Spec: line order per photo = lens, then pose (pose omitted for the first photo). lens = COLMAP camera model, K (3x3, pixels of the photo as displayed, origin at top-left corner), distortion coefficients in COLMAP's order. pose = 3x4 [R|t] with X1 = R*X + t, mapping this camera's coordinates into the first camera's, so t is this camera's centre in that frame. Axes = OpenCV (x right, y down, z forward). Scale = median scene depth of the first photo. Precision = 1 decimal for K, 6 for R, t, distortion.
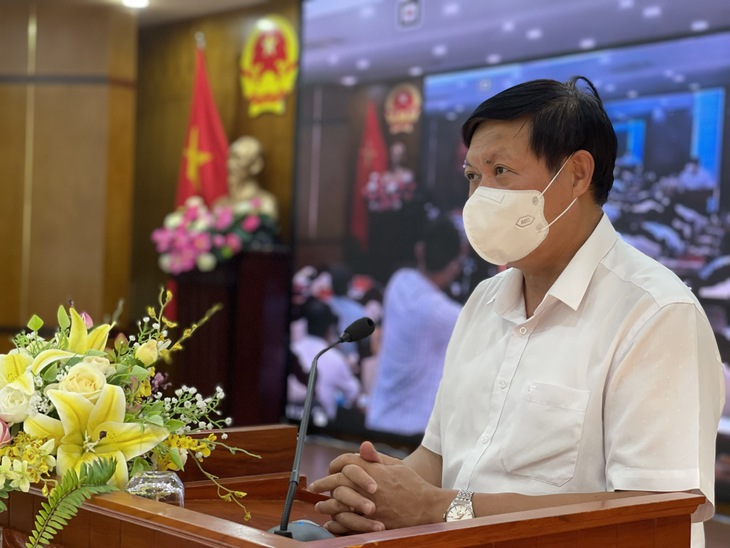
lens RADIAL K [[1234.2, 0, 365.0], [0, 1234.2, 274.0], [0, 0, 1]] dist [-0.007267, 0.005093]
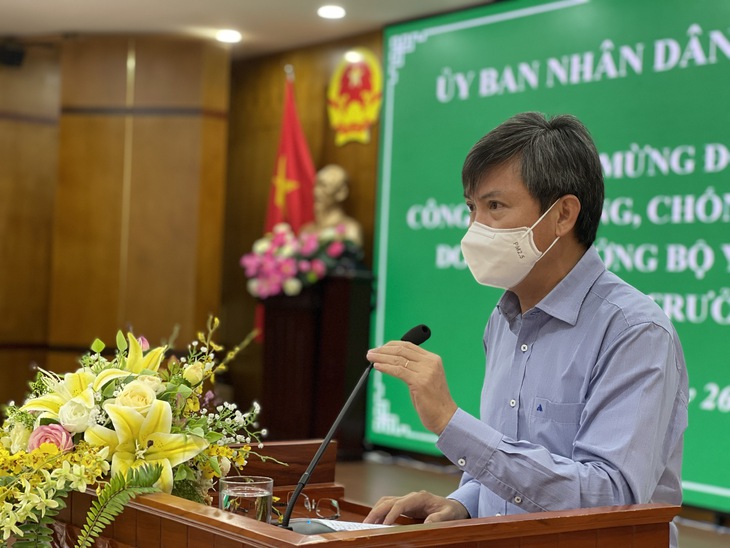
lens RADIAL K [[1234.2, 0, 365.0], [0, 1234.2, 274.0], [0, 0, 1]] dist [-0.007267, 0.005093]
pose [[0.996579, 0.001974, -0.082624, 0.070716], [-0.003471, 0.999832, -0.017973, -0.006668], [0.082575, 0.018198, 0.996419, -0.113486]]
